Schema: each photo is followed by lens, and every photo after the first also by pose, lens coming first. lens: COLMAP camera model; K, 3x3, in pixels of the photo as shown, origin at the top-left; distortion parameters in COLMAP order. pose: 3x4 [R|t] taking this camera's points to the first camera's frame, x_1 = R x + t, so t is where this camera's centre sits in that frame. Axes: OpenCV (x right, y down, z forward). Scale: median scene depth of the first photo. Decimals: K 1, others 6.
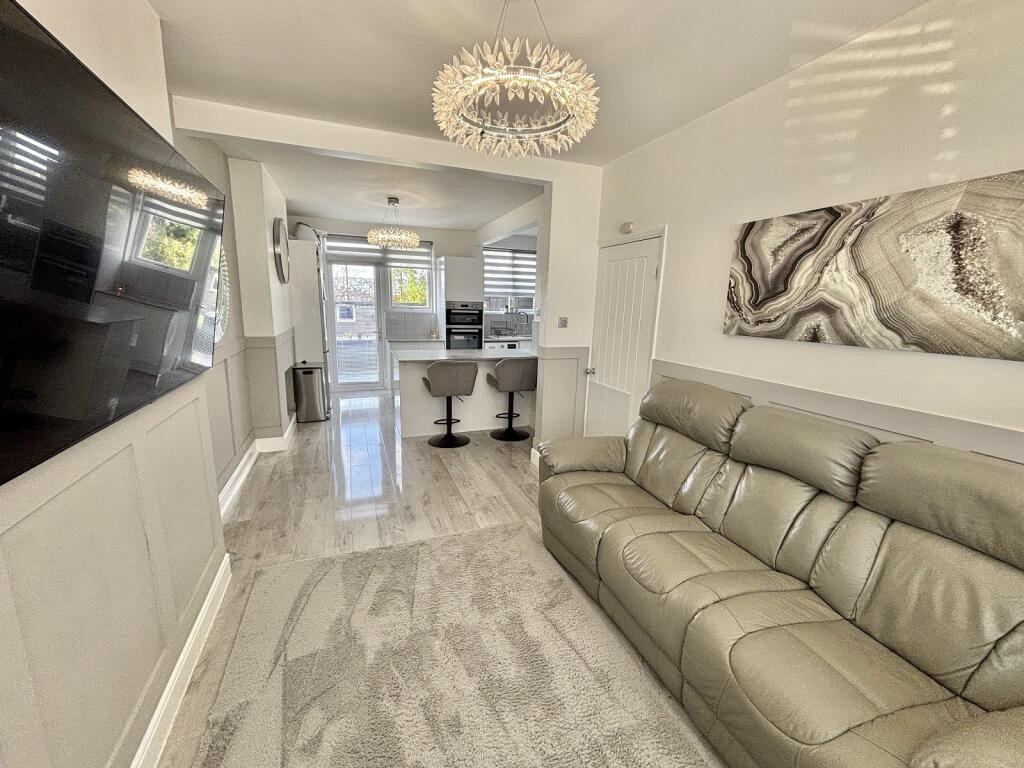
lens RADIAL K [[417.6, 0, 511.9], [0, 417.6, 386.7], [0, 0, 1]] dist [0.001520, 0.002217]
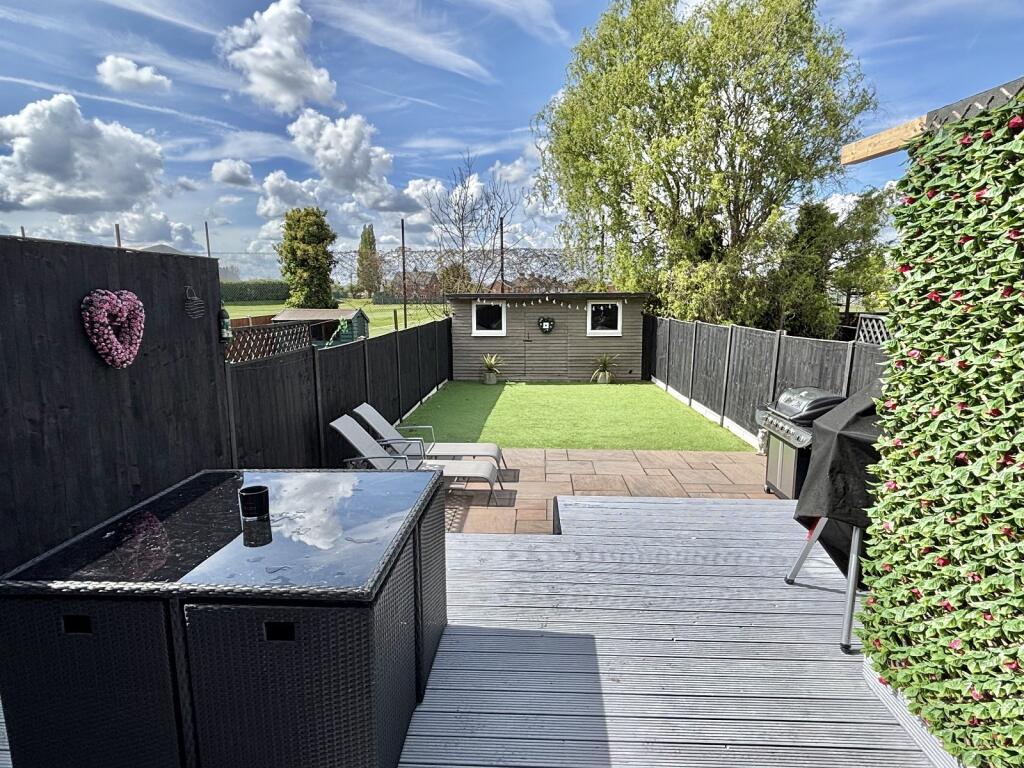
lens RADIAL K [[591.3, 0, 510.3], [0, 591.3, 377.8], [0, 0, 1]] dist [-0.002788, -0.000396]
pose [[0.910214, 0.025965, -0.413324, -0.250833], [-0.049855, 0.997644, -0.047117, -0.240198], [0.411127, 0.063493, 0.909364, 1.208022]]
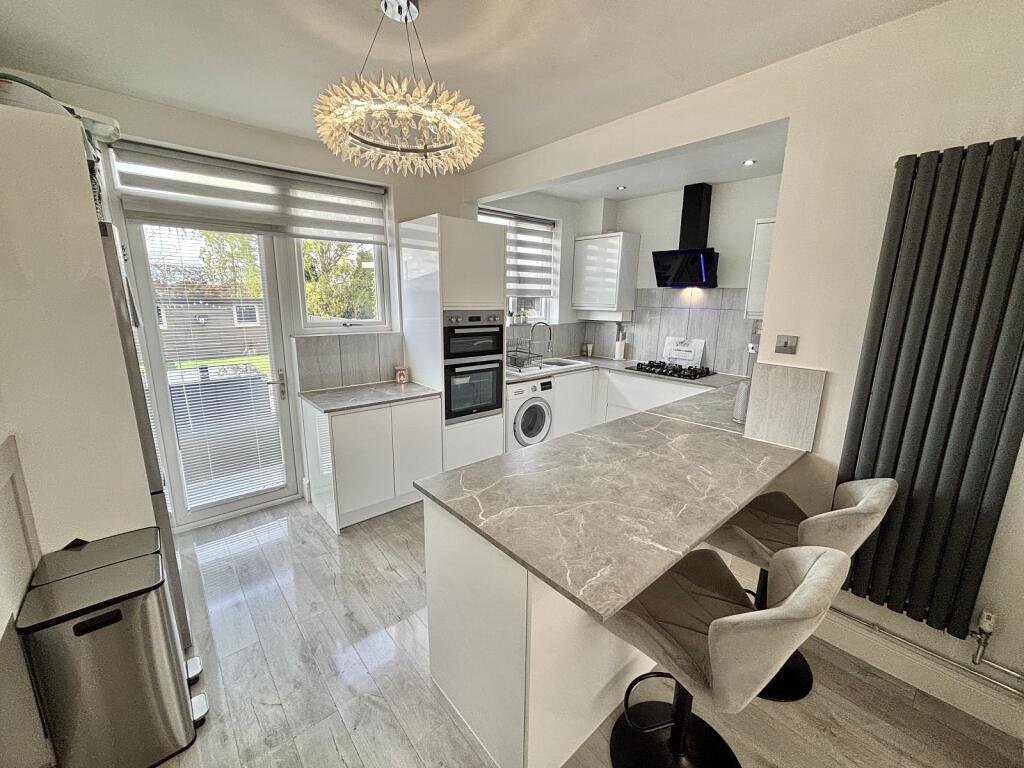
lens RADIAL K [[417.6, 0, 510.0], [0, 417.6, 383.9], [0, 0, 1]] dist [0.001520, 0.002217]
pose [[0.938899, -0.085528, 0.333396, -0.241210], [0.080561, 0.996336, 0.028723, -0.122920], [-0.334631, -0.000109, 0.942349, 0.498579]]
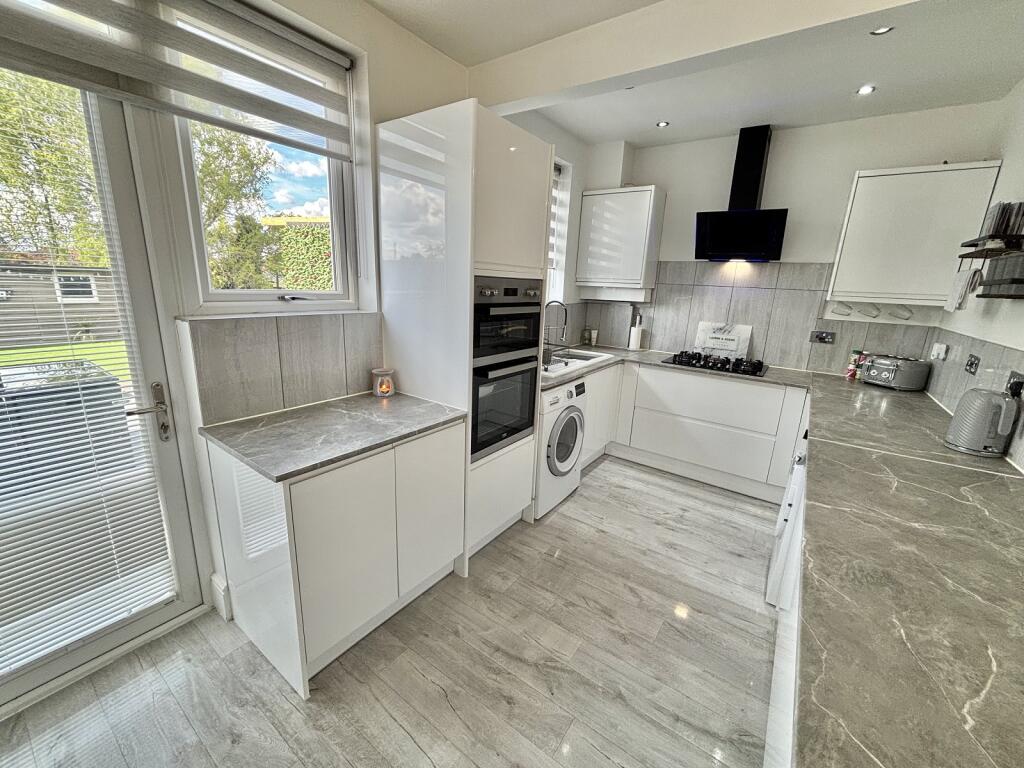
lens RADIAL K [[417.6, 0, 511.4], [0, 417.6, 384.5], [0, 0, 1]] dist [0.001520, 0.002217]
pose [[0.834922, -0.126059, 0.535738, -0.283392], [0.091606, 0.991667, 0.090577, -0.148637], [-0.542692, -0.026548, 0.839512, 0.713890]]
